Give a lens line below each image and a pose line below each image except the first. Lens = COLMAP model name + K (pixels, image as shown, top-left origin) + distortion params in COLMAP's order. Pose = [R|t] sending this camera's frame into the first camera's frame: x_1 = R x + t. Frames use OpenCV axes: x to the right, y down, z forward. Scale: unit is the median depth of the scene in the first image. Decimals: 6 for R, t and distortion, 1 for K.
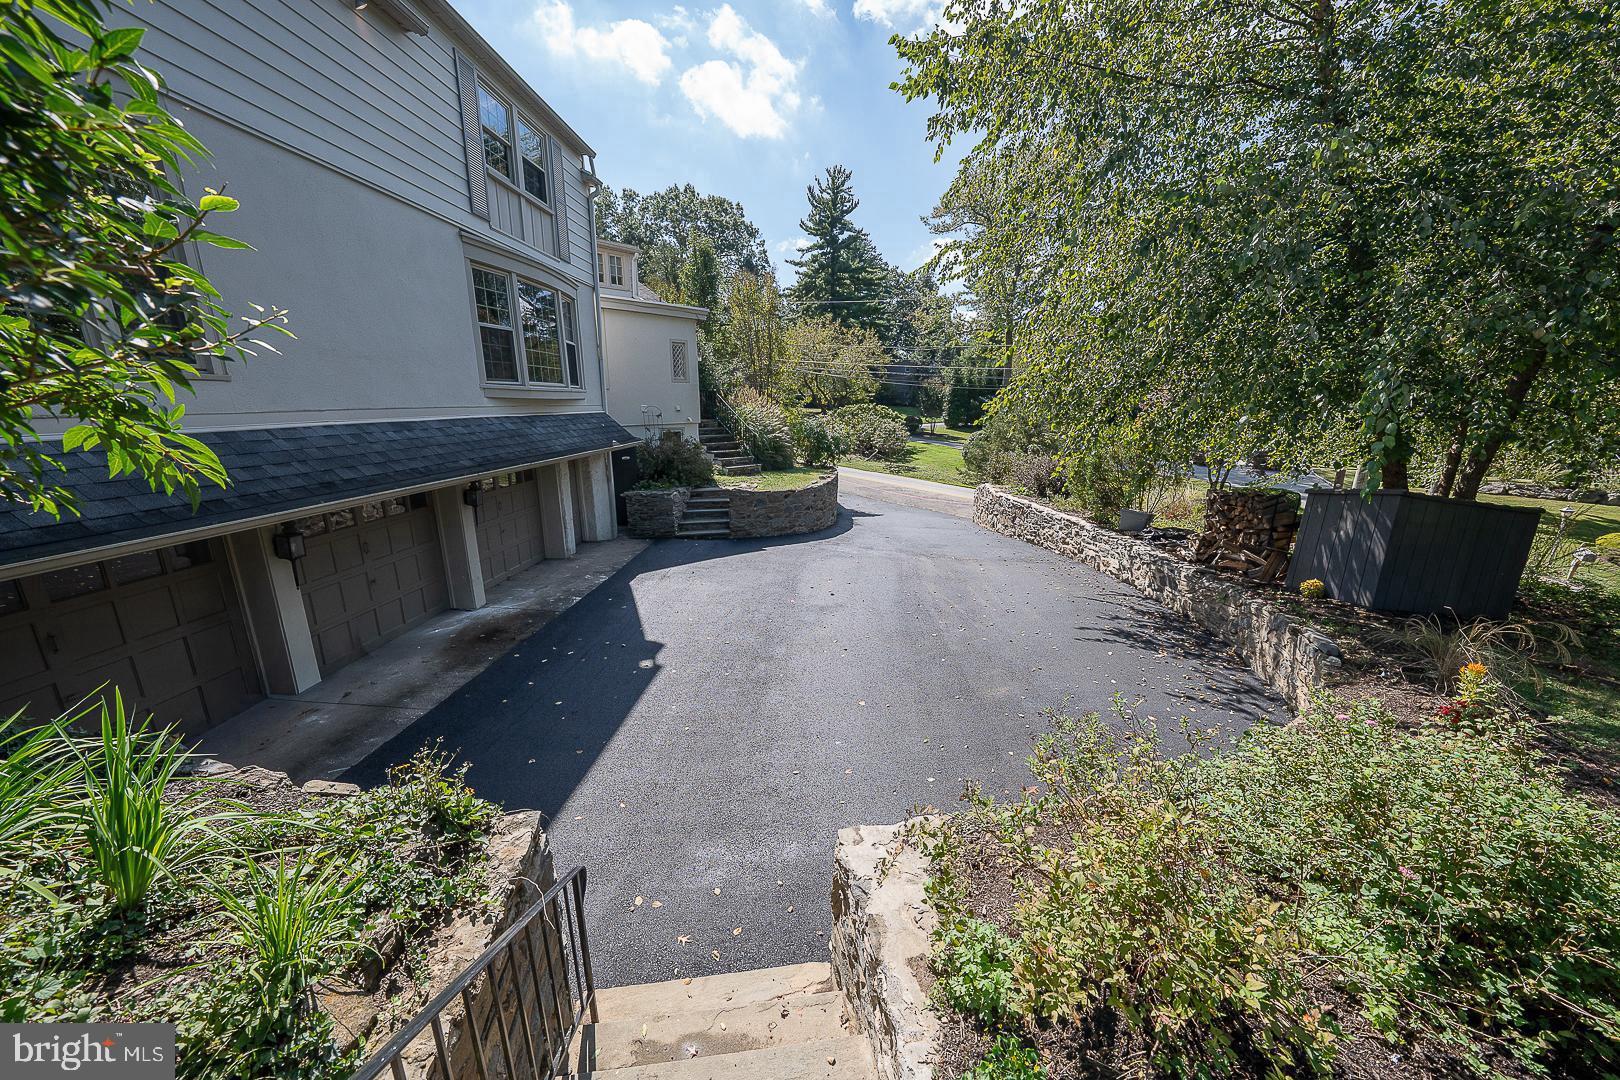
lens RADIAL K [[556.0, 0, 813.3], [0, 556.0, 534.4], [0, 0, 1]] dist [-0.030717, 0.006919]
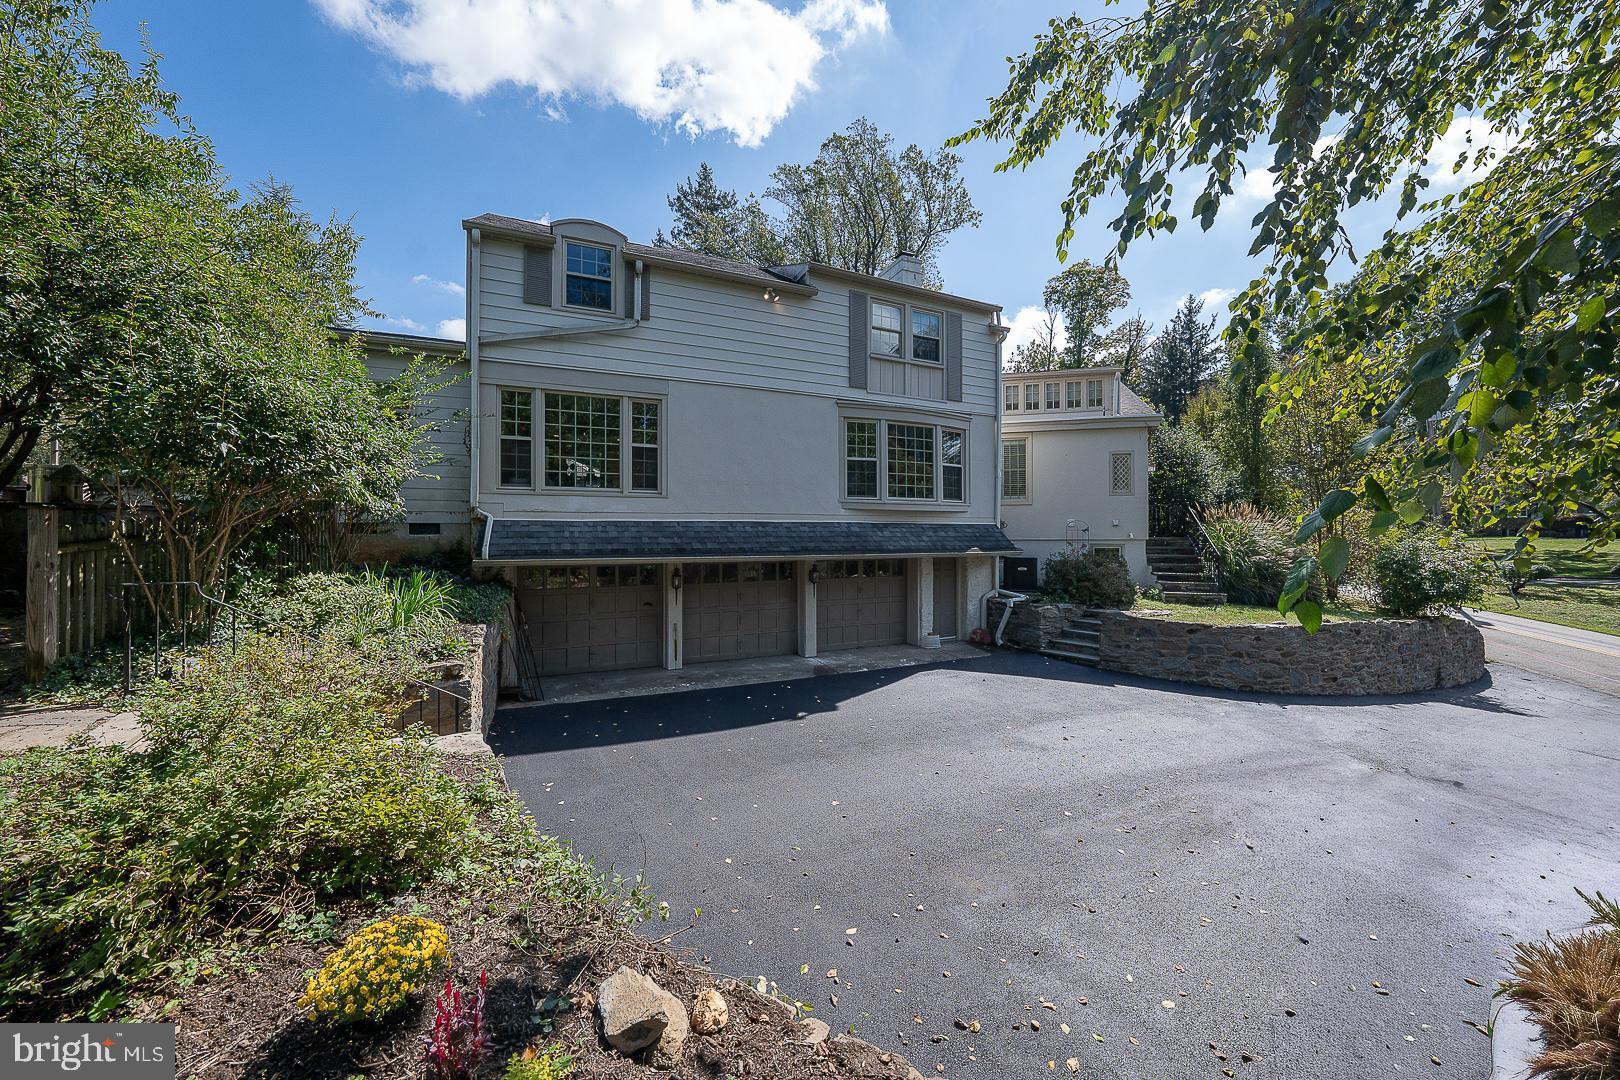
lens RADIAL K [[556.0, 0, 813.3], [0, 556.0, 534.4], [0, 0, 1]] dist [-0.030717, 0.006919]
pose [[0.474629, 0.008849, -0.880142, 0.498360], [-0.205526, 0.973421, -0.101046, -0.021042], [0.855854, 0.228851, 0.463832, 0.234389]]
